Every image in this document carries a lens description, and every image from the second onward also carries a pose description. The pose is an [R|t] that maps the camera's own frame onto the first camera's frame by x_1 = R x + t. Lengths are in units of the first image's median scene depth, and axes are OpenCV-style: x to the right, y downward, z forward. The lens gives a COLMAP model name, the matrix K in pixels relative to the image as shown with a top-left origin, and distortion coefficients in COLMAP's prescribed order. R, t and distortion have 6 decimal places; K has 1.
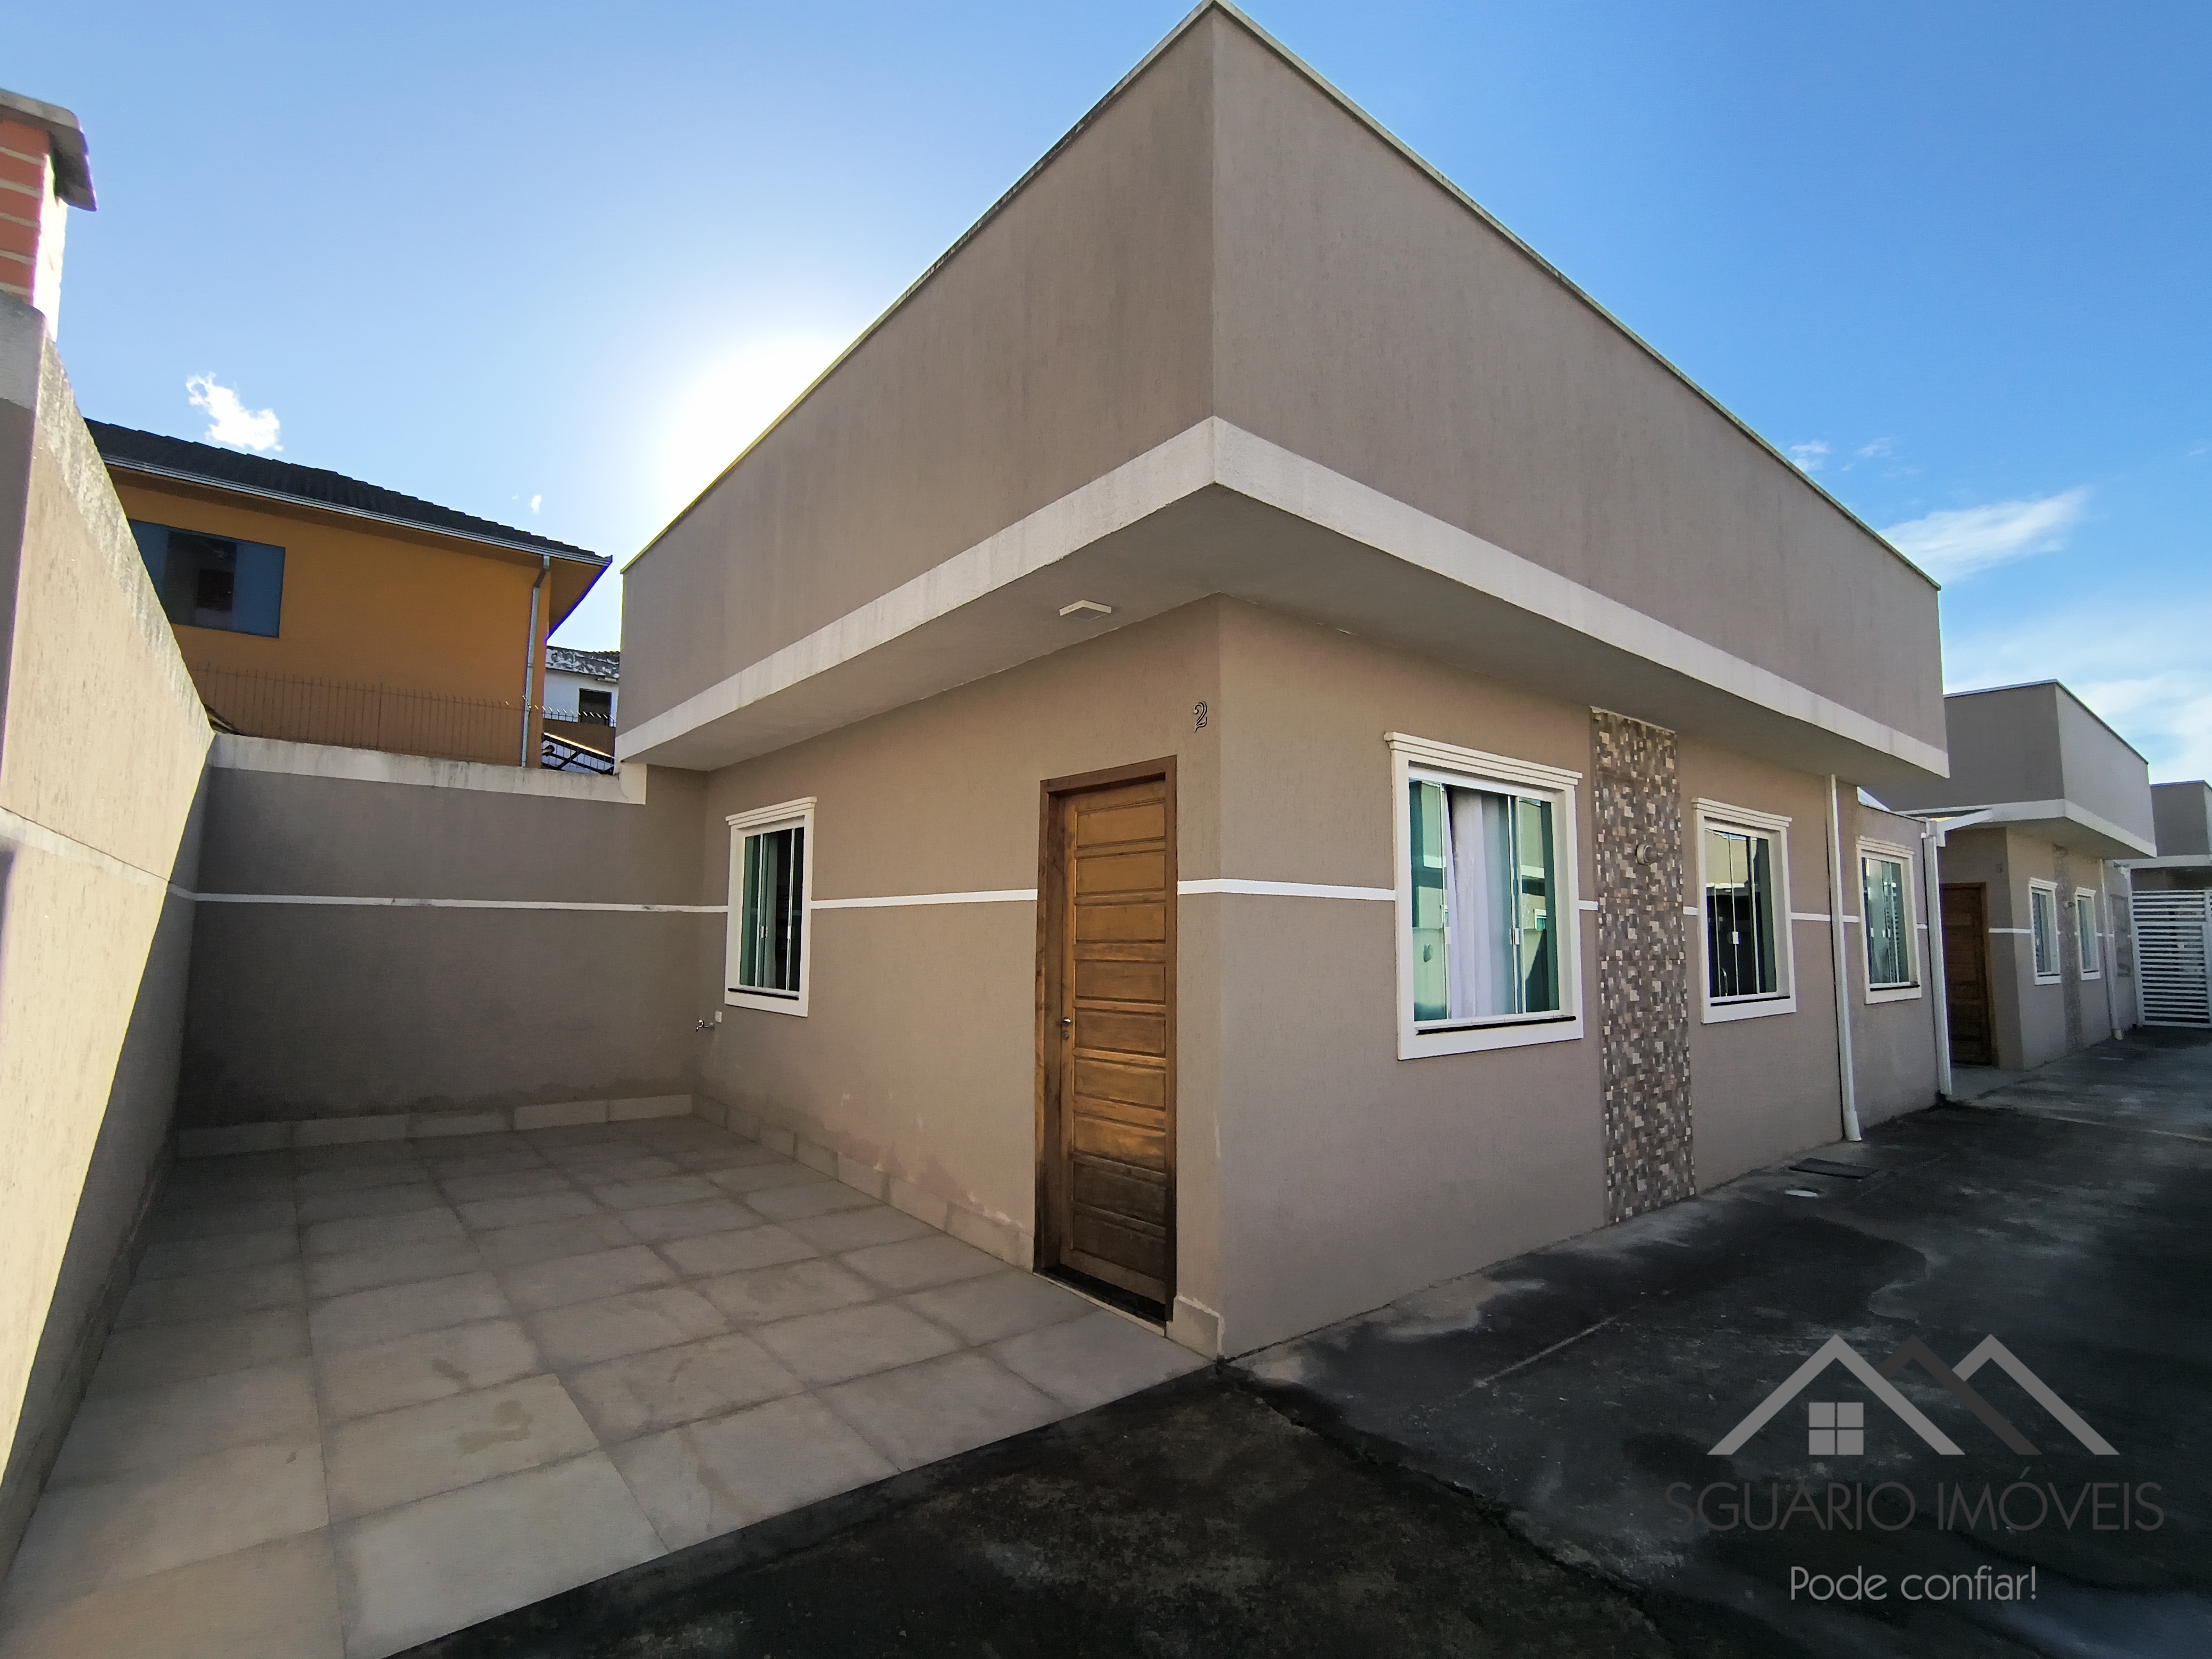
lens RADIAL K [[1030.6, 0, 1102.9], [0, 1030.6, 846.5], [0, 0, 1]] dist [-0.007572, 0.001666]
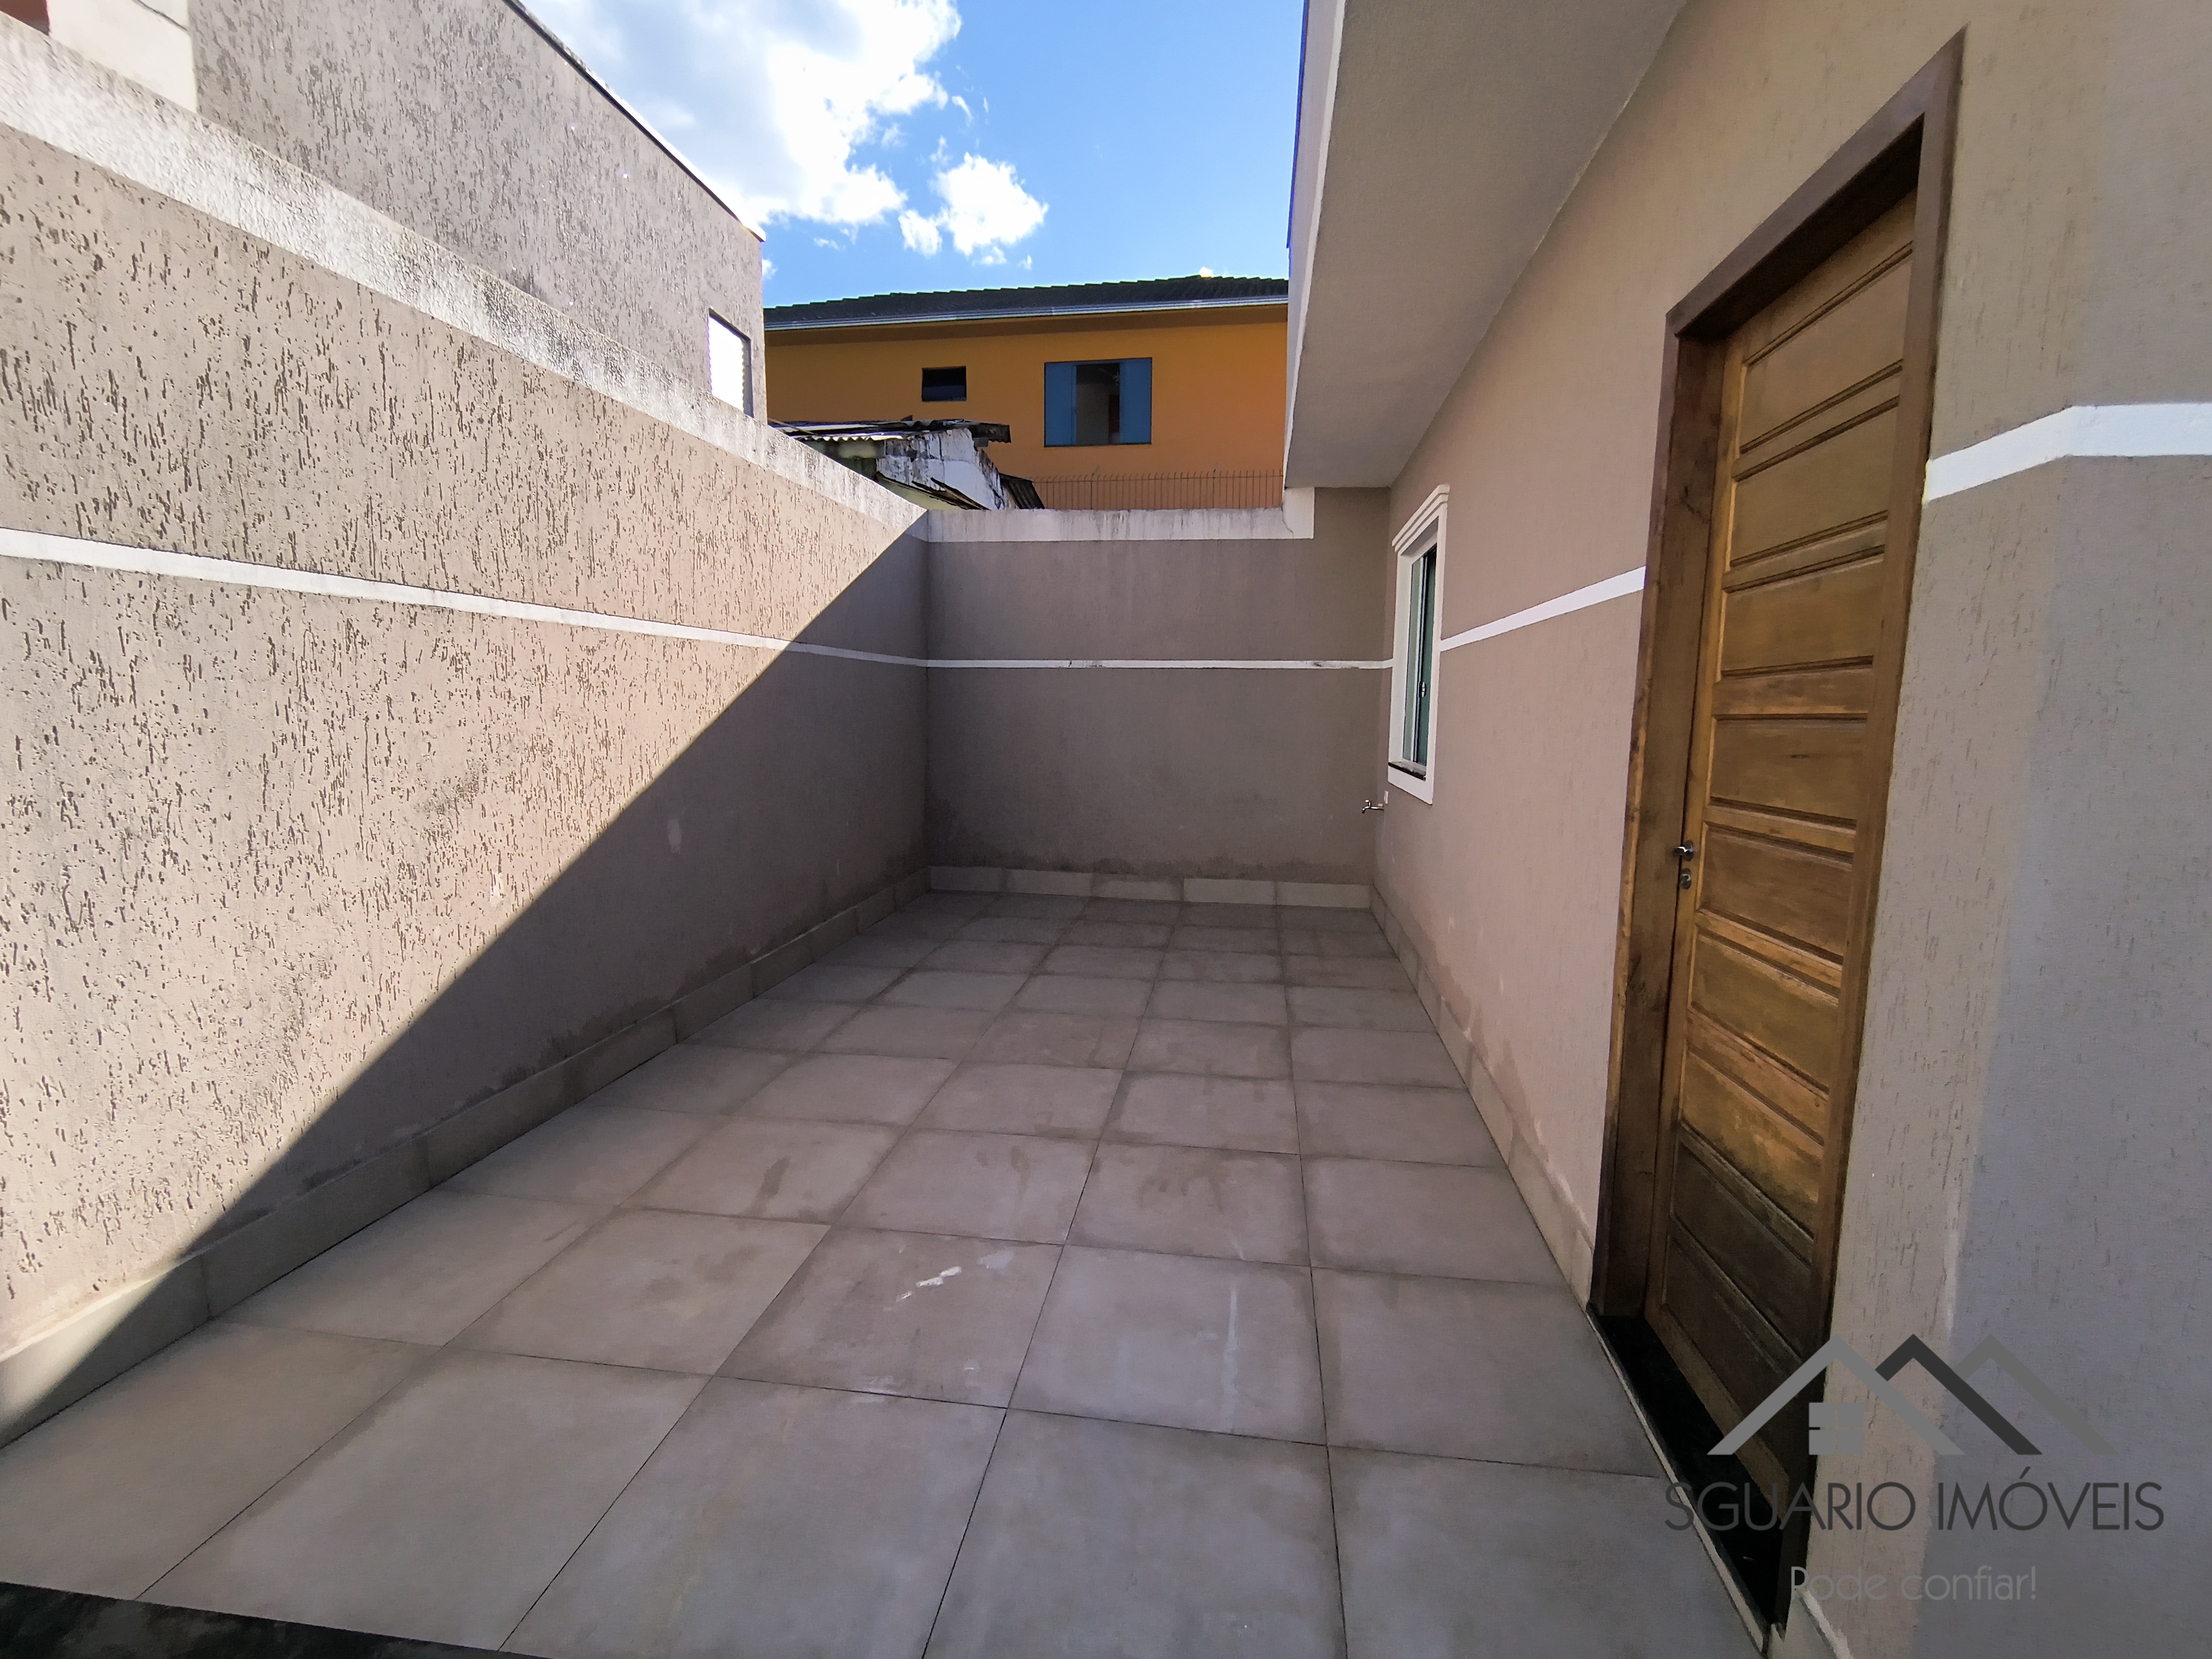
lens RADIAL K [[1030.6, 0, 1112.5], [0, 1030.6, 846.1], [0, 0, 1]] dist [-0.007572, 0.001666]
pose [[0.678410, 0.094474, -0.728584, 0.122818], [0.062354, 0.980715, 0.185227, 0.065206], [0.732033, -0.171090, 0.659437, 0.498649]]
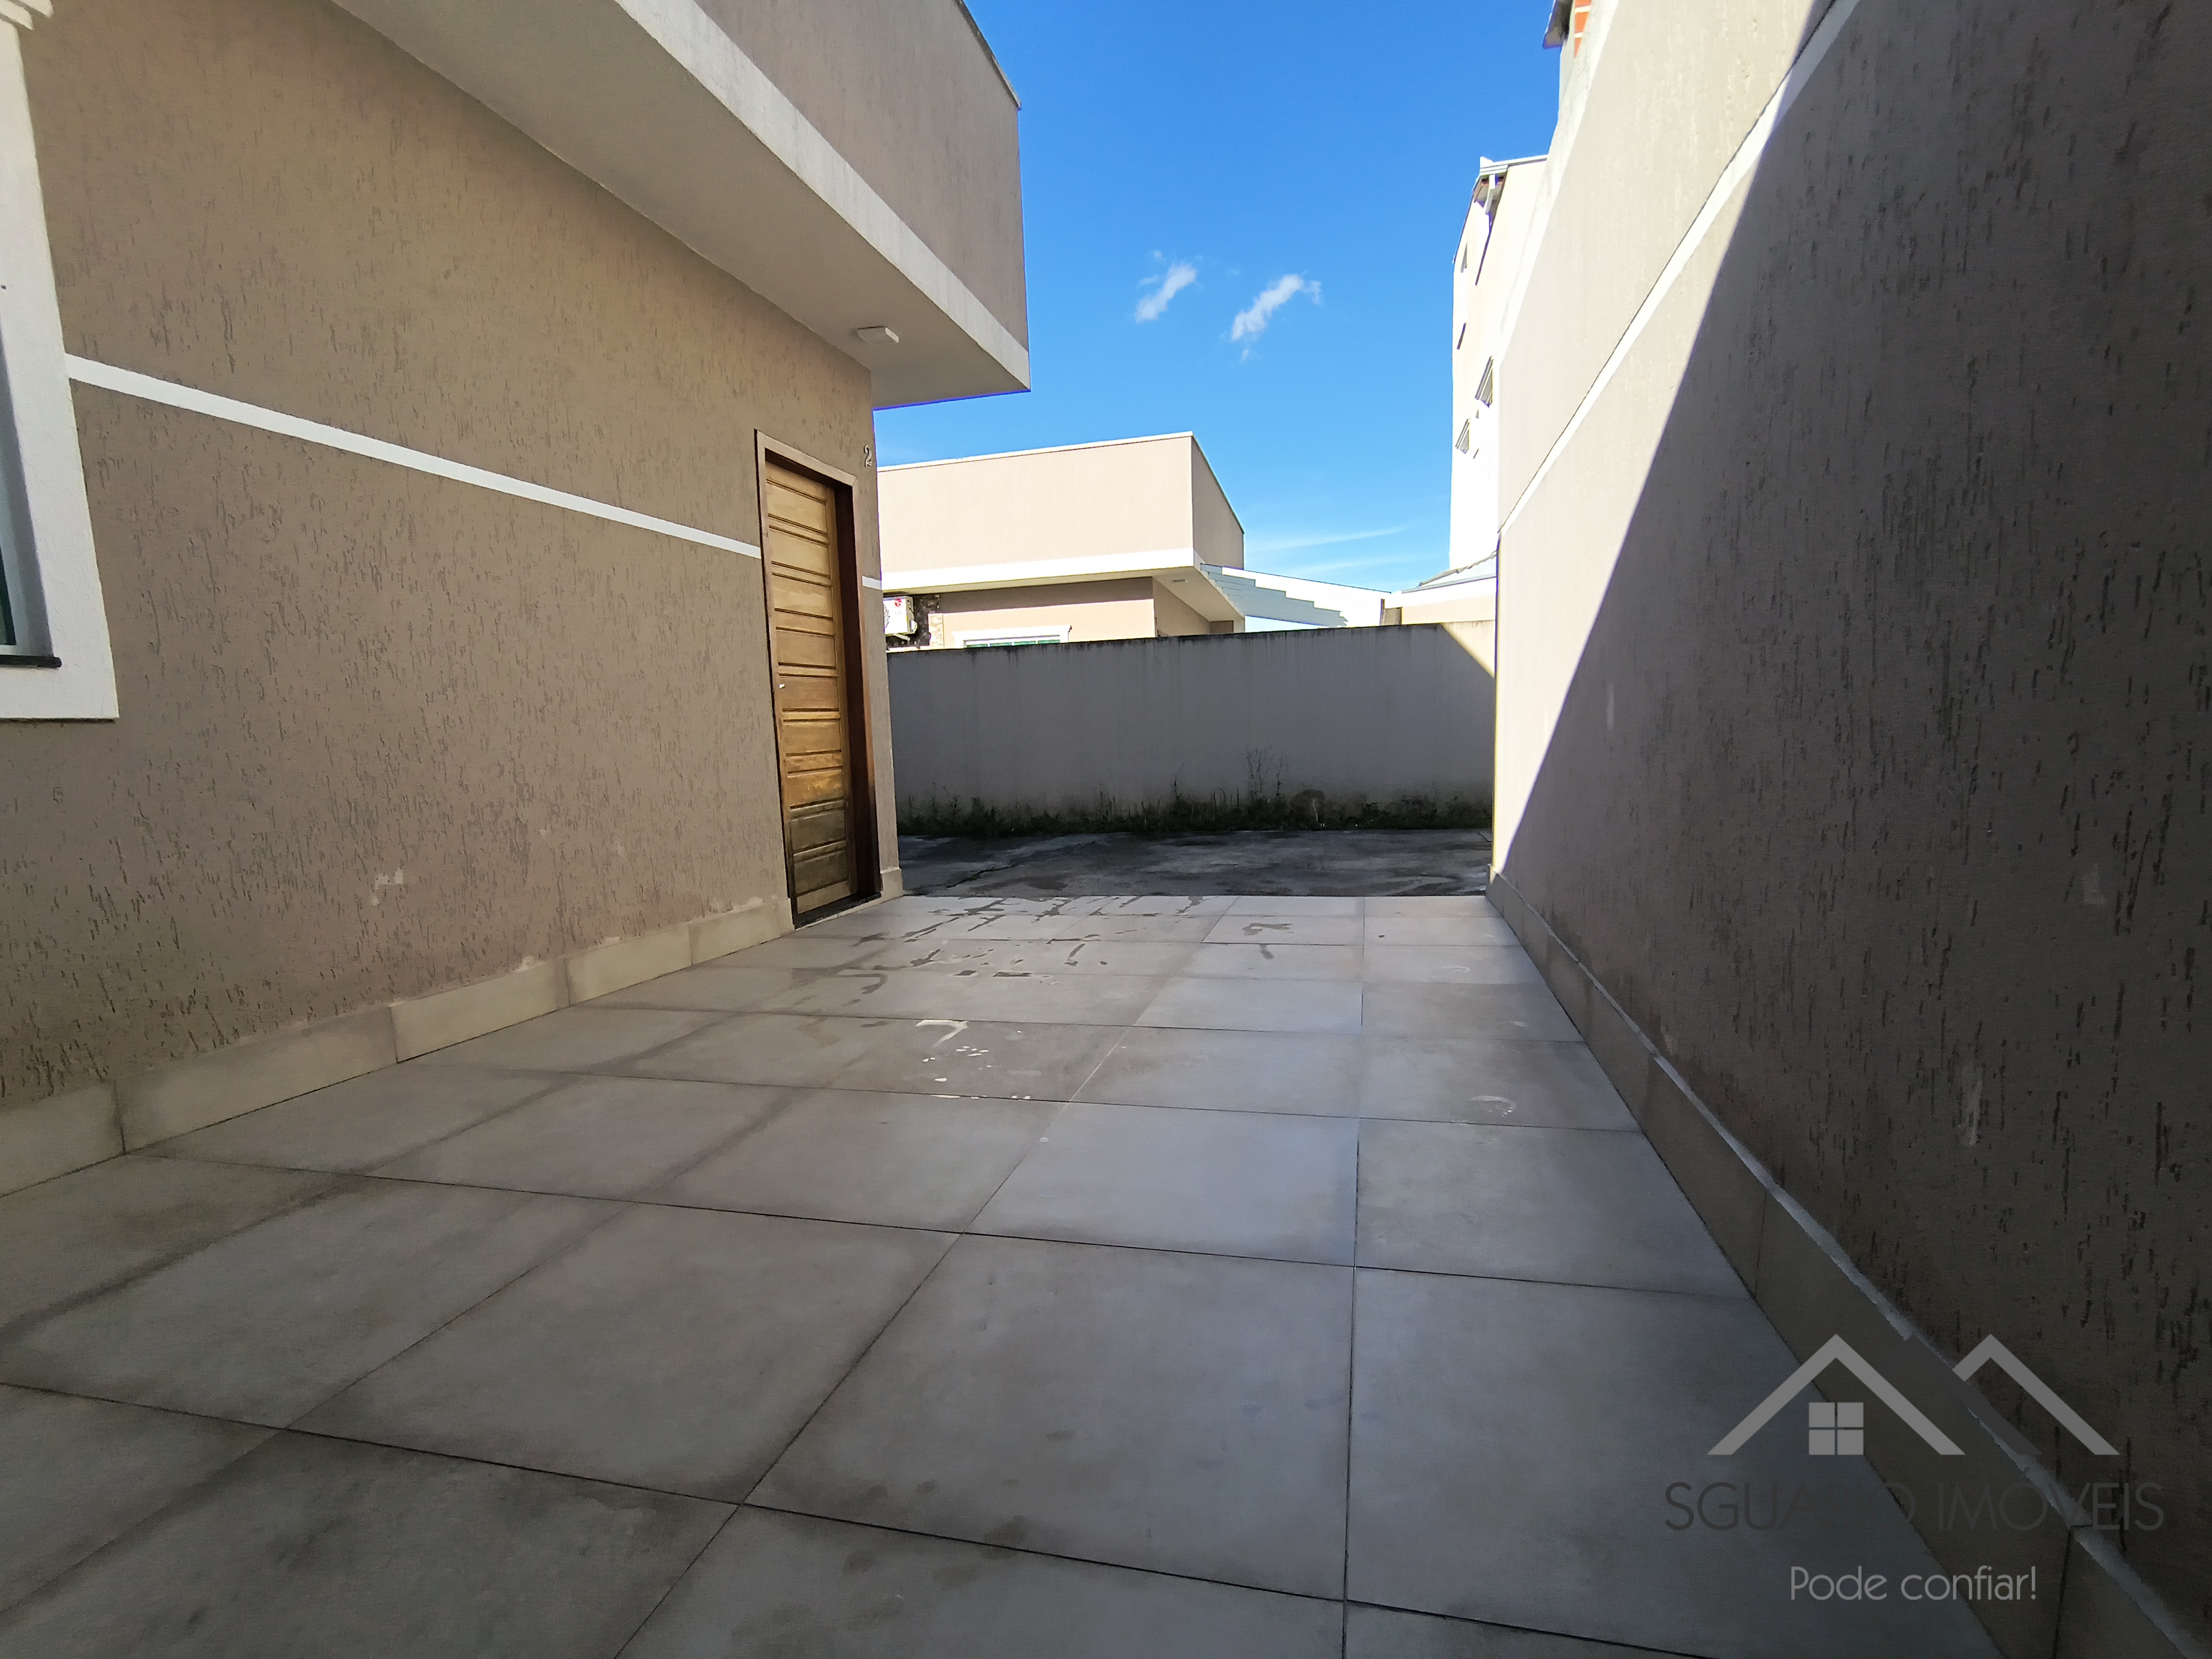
lens RADIAL K [[1030.6, 0, 1126.2], [0, 1030.6, 847.3], [0, 0, 1]] dist [-0.007572, 0.001666]
pose [[-0.604585, -0.080216, 0.792491, -1.040735], [-0.037987, 0.996688, 0.071905, 0.235572], [-0.795634, 0.013368, -0.605630, 1.310725]]
